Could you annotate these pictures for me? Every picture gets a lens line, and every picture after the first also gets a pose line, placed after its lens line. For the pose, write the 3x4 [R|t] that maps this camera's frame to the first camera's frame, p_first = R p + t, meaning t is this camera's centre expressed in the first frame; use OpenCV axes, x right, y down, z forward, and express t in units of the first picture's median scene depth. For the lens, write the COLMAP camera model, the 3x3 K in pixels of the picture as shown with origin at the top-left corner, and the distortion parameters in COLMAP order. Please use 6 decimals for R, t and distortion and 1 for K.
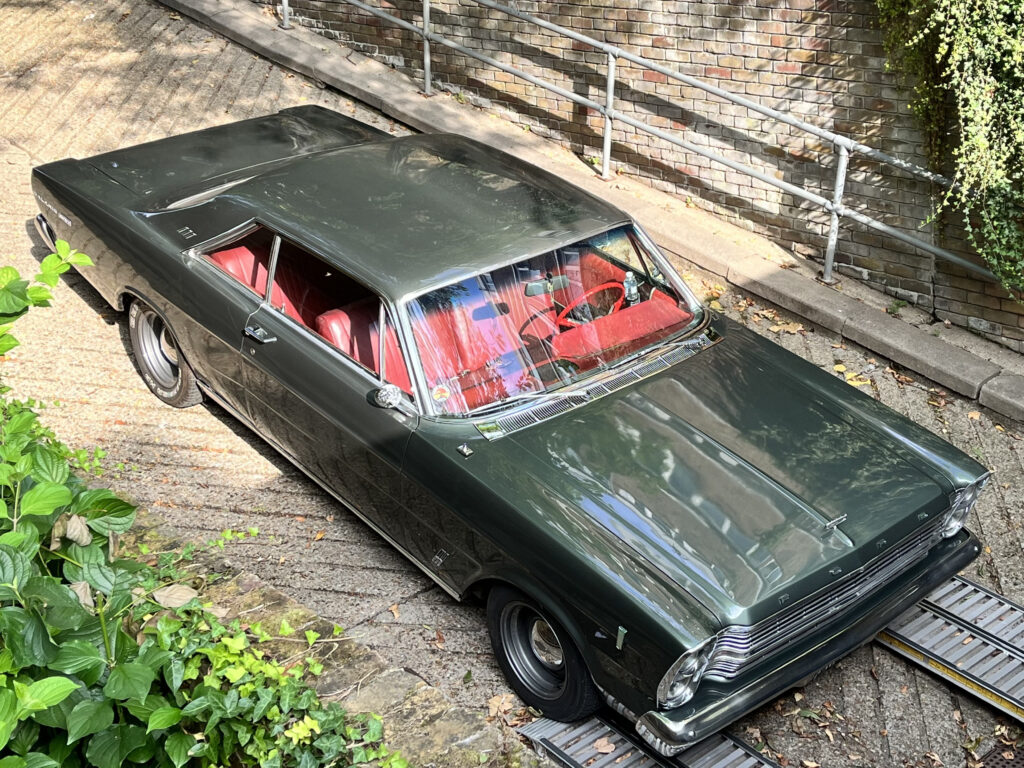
lens RADIAL K [[1245.7, 0, 513.3], [0, 1245.7, 387.9], [0, 0, 1]] dist [0.066281, 0.000000]
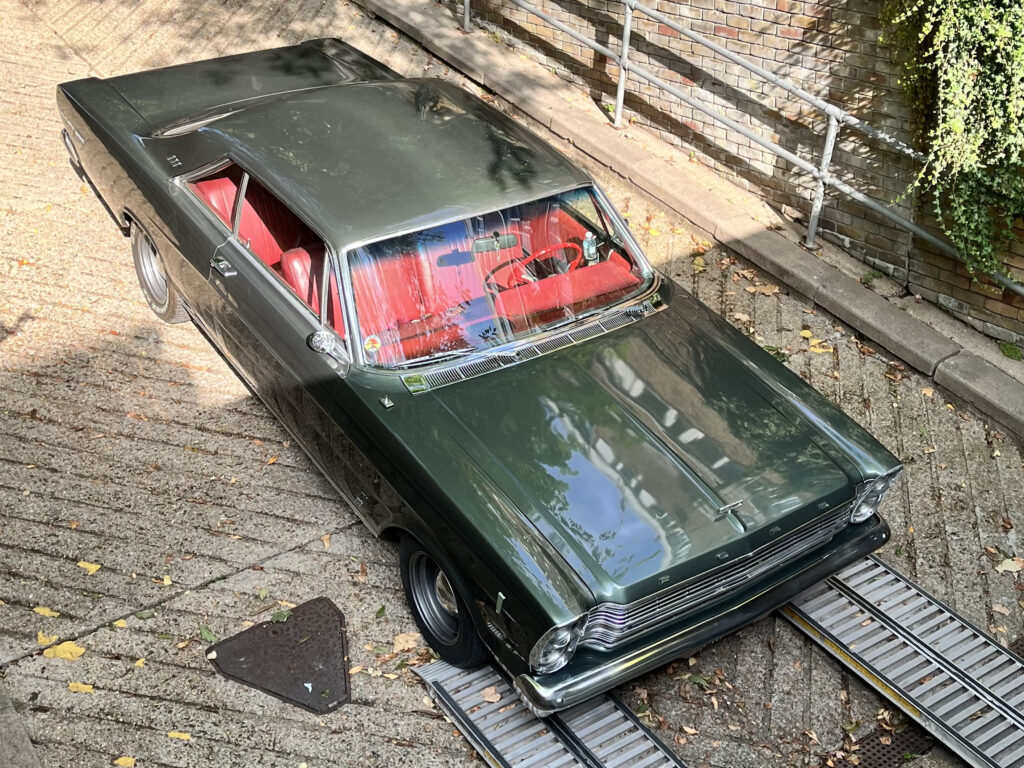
lens RADIAL K [[1114.3, 0, 511.2], [0, 1114.3, 381.4], [0, 0, 1]] dist [0.062261, 0.000000]
pose [[0.994215, 0.084885, -0.065807, 0.097119], [-0.079183, 0.993239, 0.084886, -0.042067], [0.072567, -0.079185, 0.994215, 0.067951]]
